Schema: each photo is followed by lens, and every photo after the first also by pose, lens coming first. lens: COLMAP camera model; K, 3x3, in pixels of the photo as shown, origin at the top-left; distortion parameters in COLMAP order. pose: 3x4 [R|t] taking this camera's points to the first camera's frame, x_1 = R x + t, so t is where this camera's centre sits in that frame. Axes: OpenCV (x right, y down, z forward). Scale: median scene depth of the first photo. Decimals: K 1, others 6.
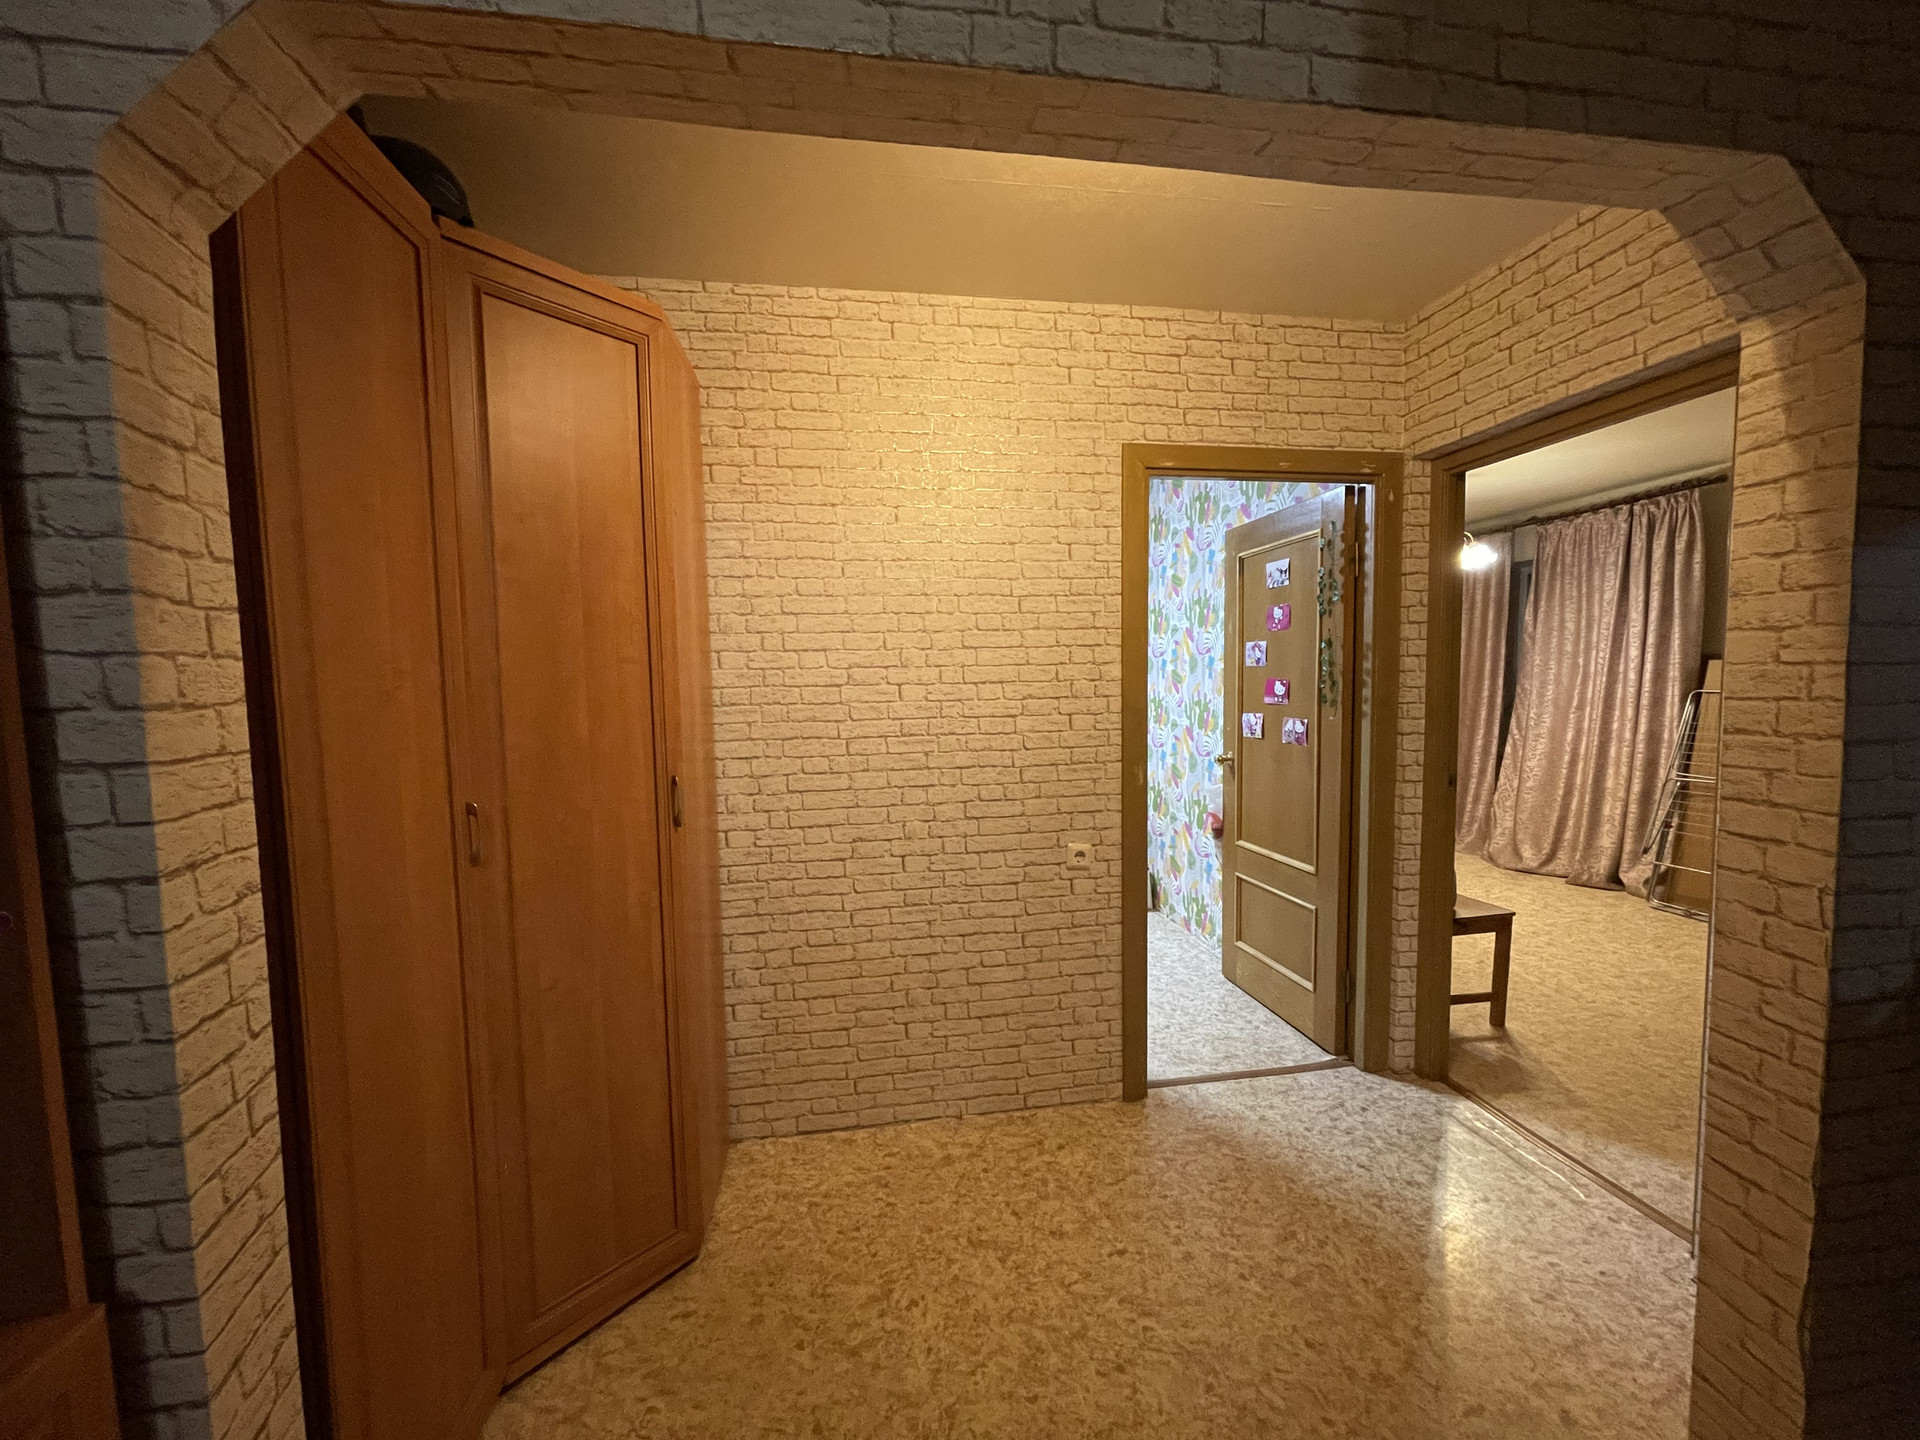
lens RADIAL K [[763.0, 0, 947.2], [0, 763.0, 731.3], [0, 0, 1]] dist [-0.003064, 0.000847]
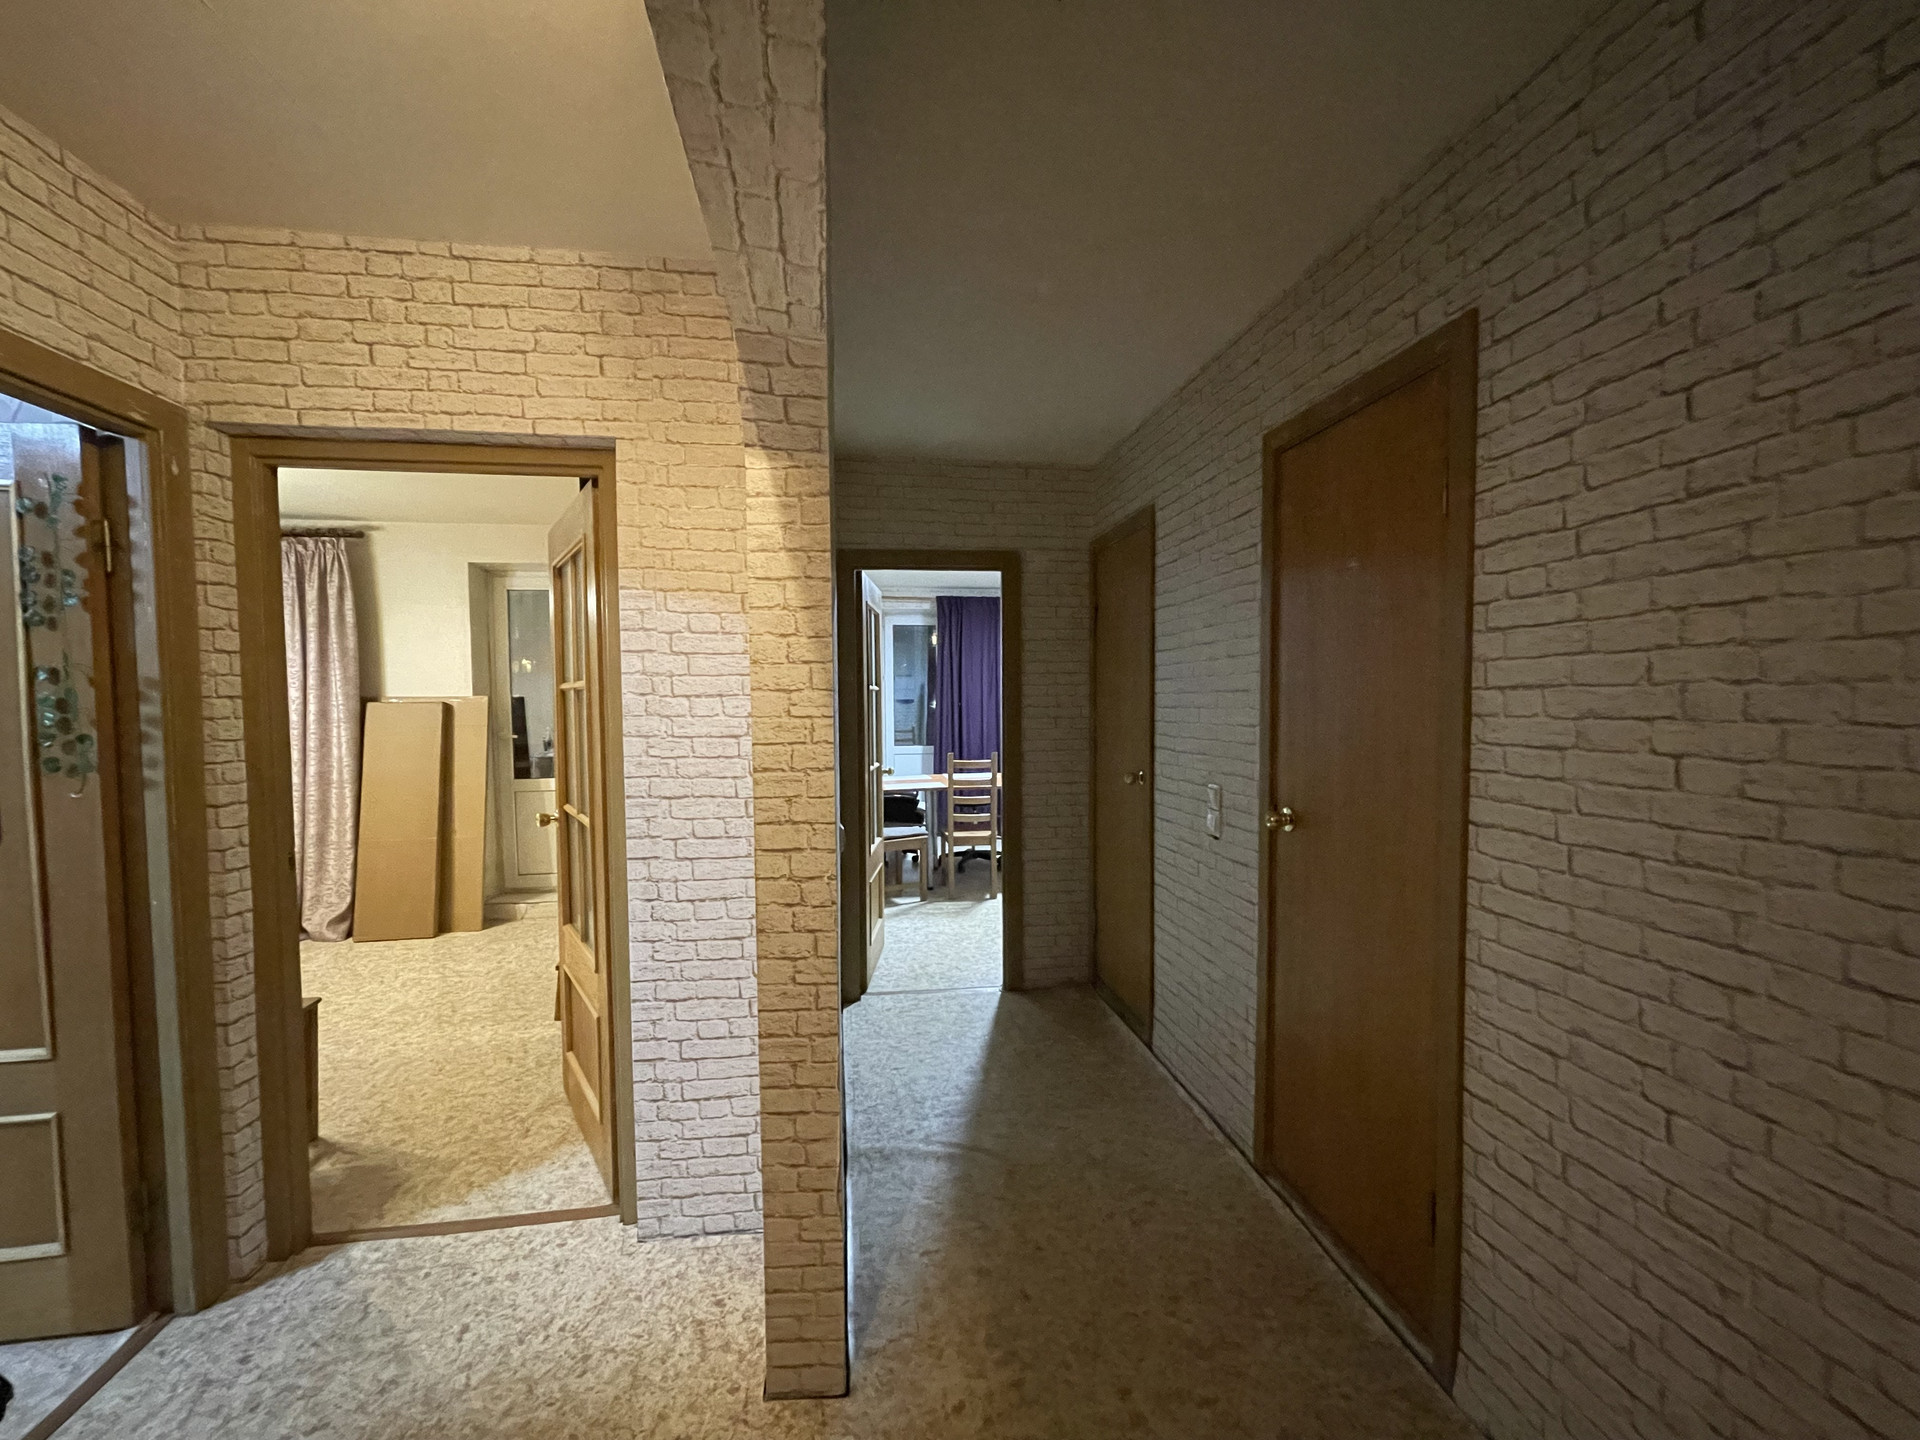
lens RADIAL K [[763.0, 0, 950.6], [0, 763.0, 732.5], [0, 0, 1]] dist [-0.003064, 0.000847]
pose [[0.017504, -0.028929, 0.999428, -0.100654], [0.075717, 0.996749, 0.027525, -0.032841], [-0.996976, 0.075192, 0.019637, 0.295469]]
